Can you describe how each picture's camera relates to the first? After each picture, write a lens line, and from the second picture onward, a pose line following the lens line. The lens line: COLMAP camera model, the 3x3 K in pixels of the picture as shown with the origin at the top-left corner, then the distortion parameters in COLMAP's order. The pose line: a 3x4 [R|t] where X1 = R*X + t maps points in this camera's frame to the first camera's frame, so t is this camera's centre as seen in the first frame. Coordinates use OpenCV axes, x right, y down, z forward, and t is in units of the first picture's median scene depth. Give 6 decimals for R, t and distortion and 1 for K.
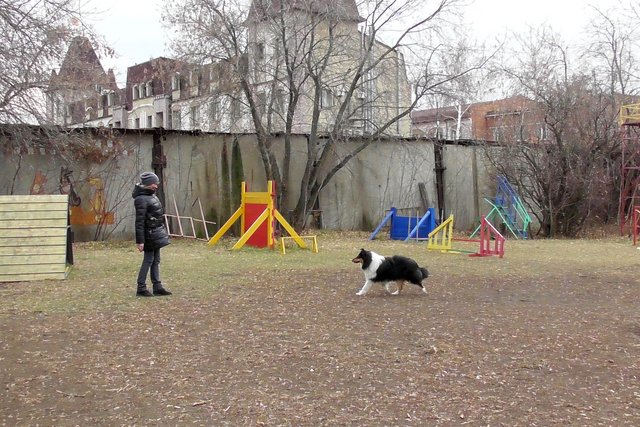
lens RADIAL K [[736.9, 0, 320.0], [0, 736.9, 213.5], [0, 0, 1]] dist [-0.006453, 0.039623]
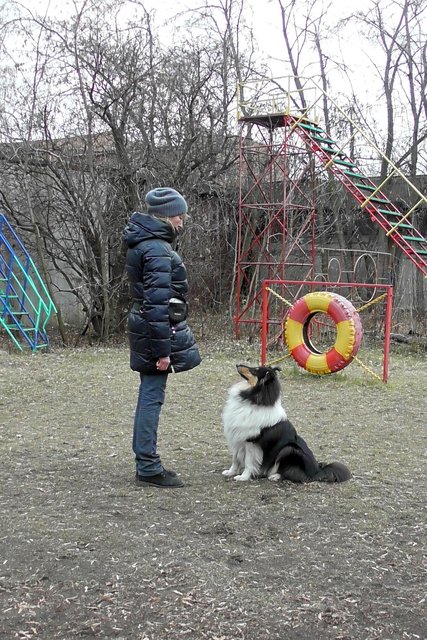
lens RADIAL K [[894.0, 0, 213.5], [0, 894.0, 320.0], [0, 0, 1]] dist [-0.028472, 0.080119]
pose [[0.934005, 0.001463, 0.357257, 0.166967], [-0.012756, 0.999491, 0.029257, -0.000806], [-0.357032, -0.031883, 0.933548, 0.412123]]
